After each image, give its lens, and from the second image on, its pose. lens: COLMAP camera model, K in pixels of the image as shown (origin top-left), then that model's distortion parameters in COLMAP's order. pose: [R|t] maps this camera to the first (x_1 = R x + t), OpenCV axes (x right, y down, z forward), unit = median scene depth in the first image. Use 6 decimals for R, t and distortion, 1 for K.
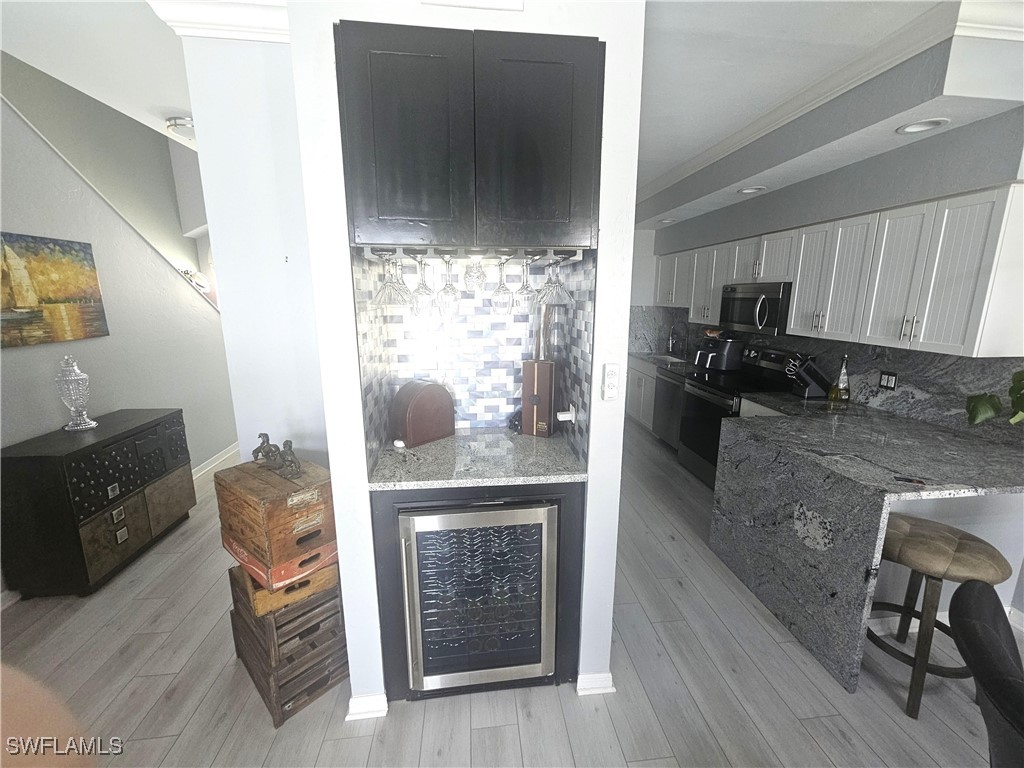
lens RADIAL K [[433.0, 0, 512.0], [0, 433.0, 384.0], [0, 0, 1]] dist [0.000618, -0.000008]
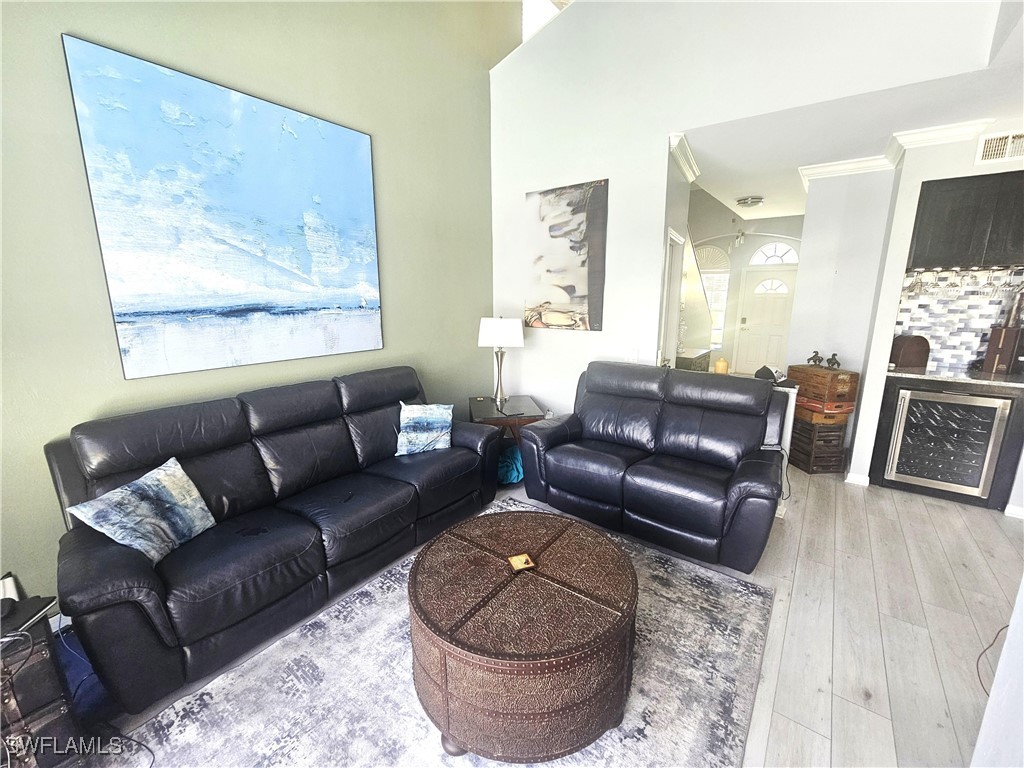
lens RADIAL K [[432.7, 0, 512.0], [0, 432.7, 384.0], [0, 0, 1]] dist [0.011868, 0.000335]
pose [[0.737338, 0.138077, -0.661262, -0.187687], [-0.139697, 0.988894, 0.050720, 0.329933], [0.660922, 0.054979, 0.748438, -1.460595]]
